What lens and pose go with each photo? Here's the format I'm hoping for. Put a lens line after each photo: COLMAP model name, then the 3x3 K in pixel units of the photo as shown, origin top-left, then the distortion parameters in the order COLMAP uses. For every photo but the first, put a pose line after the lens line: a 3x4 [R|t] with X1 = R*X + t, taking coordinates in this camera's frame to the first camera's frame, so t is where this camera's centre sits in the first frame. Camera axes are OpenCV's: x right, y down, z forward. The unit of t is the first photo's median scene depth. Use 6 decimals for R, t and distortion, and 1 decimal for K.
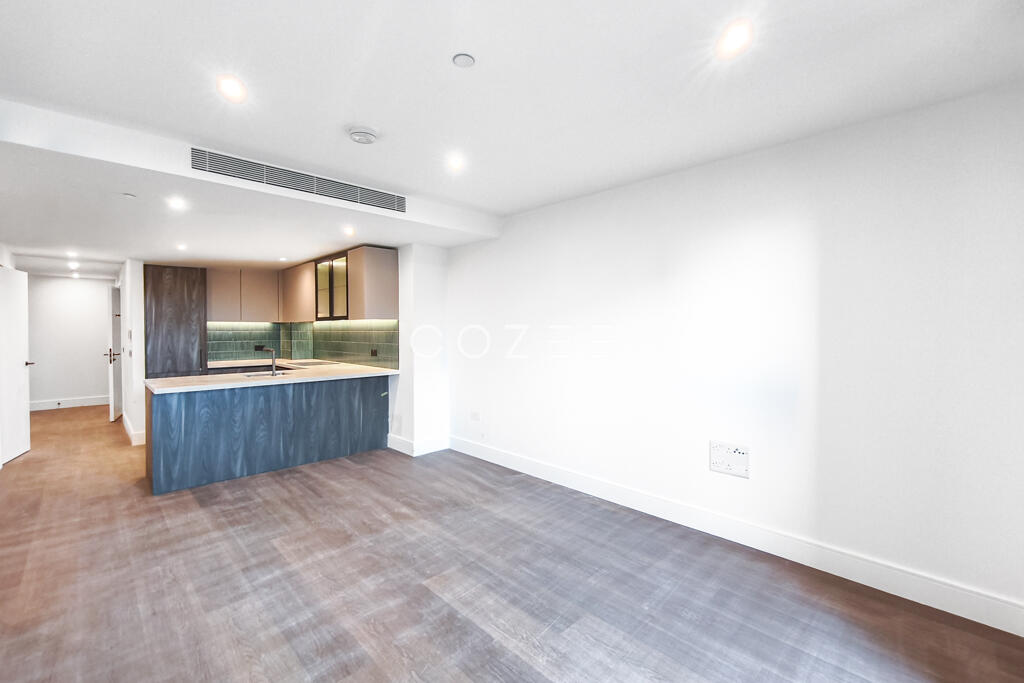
lens RADIAL K [[446.0, 0, 513.4], [0, 446.0, 337.3], [0, 0, 1]] dist [0.000279, 0.000387]
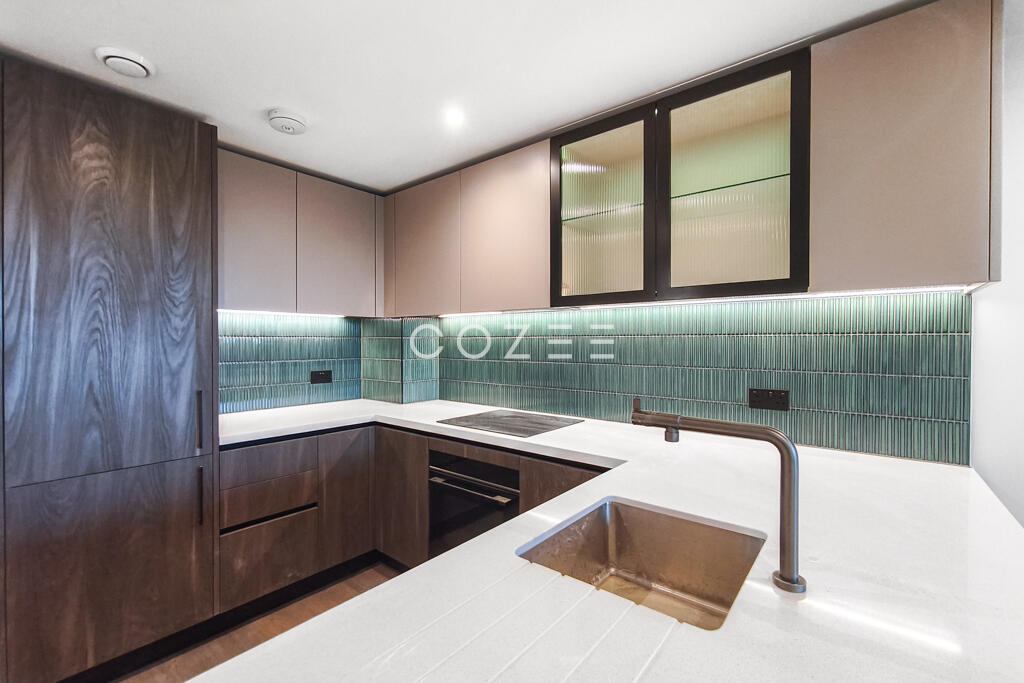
lens RADIAL K [[439.4, 0, 512.0], [0, 439.4, 341.5], [0, 0, 1]] dist [0.001276, 0.000289]
pose [[0.994191, 0.001098, 0.107626, -0.783040], [0.000628, 0.999872, -0.016001, -0.004669], [-0.107630, 0.015975, 0.994063, 1.009557]]
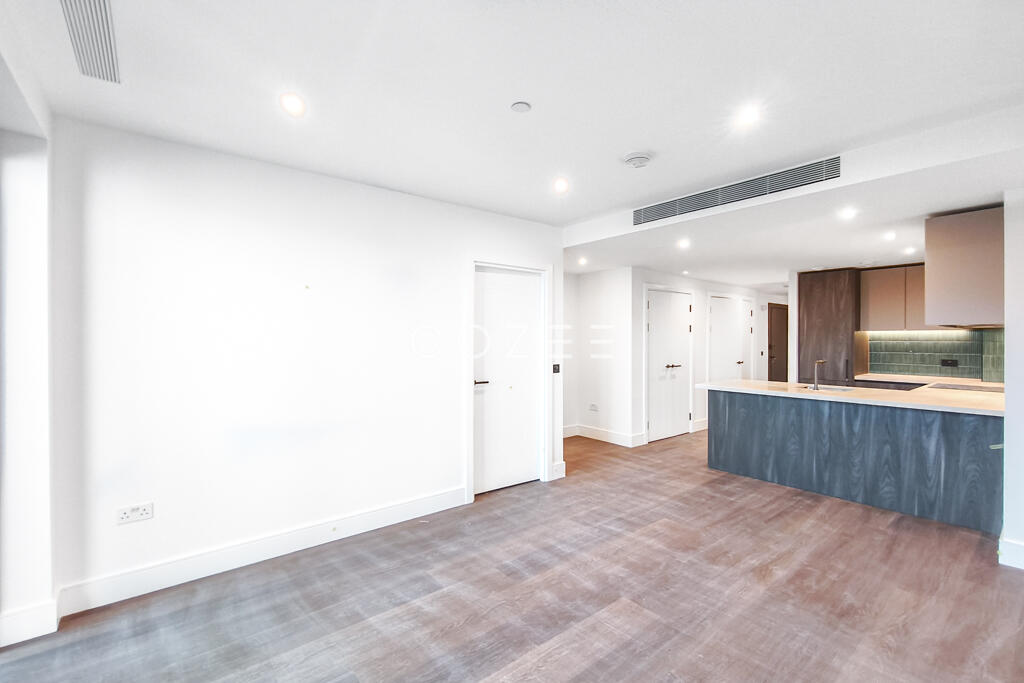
lens RADIAL K [[439.4, 0, 512.0], [0, 439.4, 341.5], [0, 0, 1]] dist [0.001276, 0.000289]
pose [[-0.099520, 0.008523, -0.994999, 0.520798], [-0.018788, 0.999769, 0.010443, -0.013434], [0.994858, 0.019733, -0.099337, 0.560874]]
